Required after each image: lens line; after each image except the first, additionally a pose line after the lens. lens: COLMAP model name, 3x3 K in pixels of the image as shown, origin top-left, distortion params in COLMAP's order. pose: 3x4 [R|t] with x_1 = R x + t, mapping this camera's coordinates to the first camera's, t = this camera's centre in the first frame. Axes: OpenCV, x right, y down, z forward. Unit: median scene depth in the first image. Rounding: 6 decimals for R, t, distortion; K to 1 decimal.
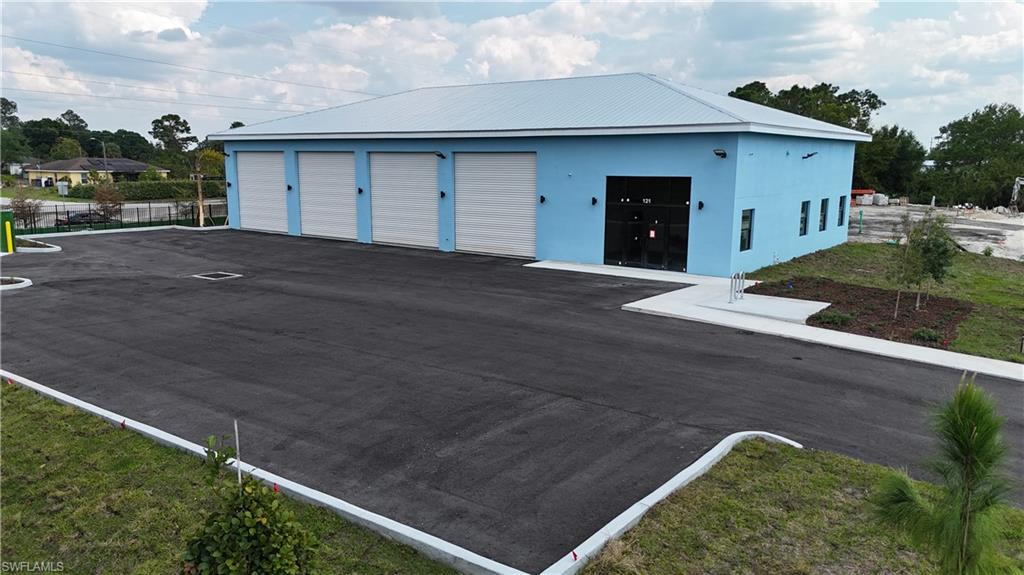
lens RADIAL K [[772.7, 0, 512.0], [0, 772.7, 287.5], [0, 0, 1]] dist [0.044660, -0.007834]
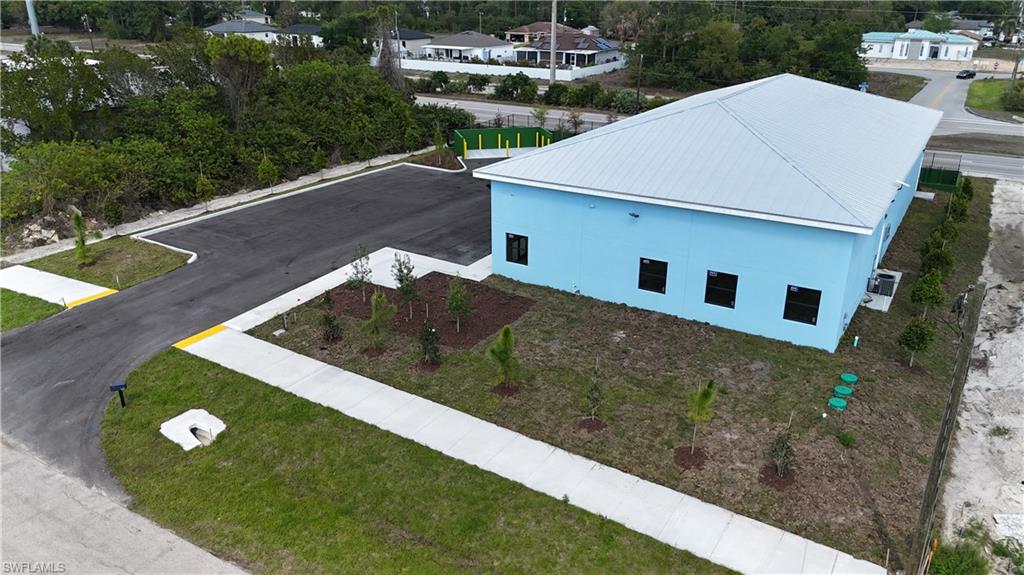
lens RADIAL K [[765.5, 0, 512.0], [0, 765.5, 287.5], [0, 0, 1]] dist [0.012038, -0.000536]
pose [[0.087461, 0.357875, -0.929665, 1.268004], [-0.170612, 0.924833, 0.339964, -0.375209], [0.981449, 0.128879, 0.141944, 0.665369]]
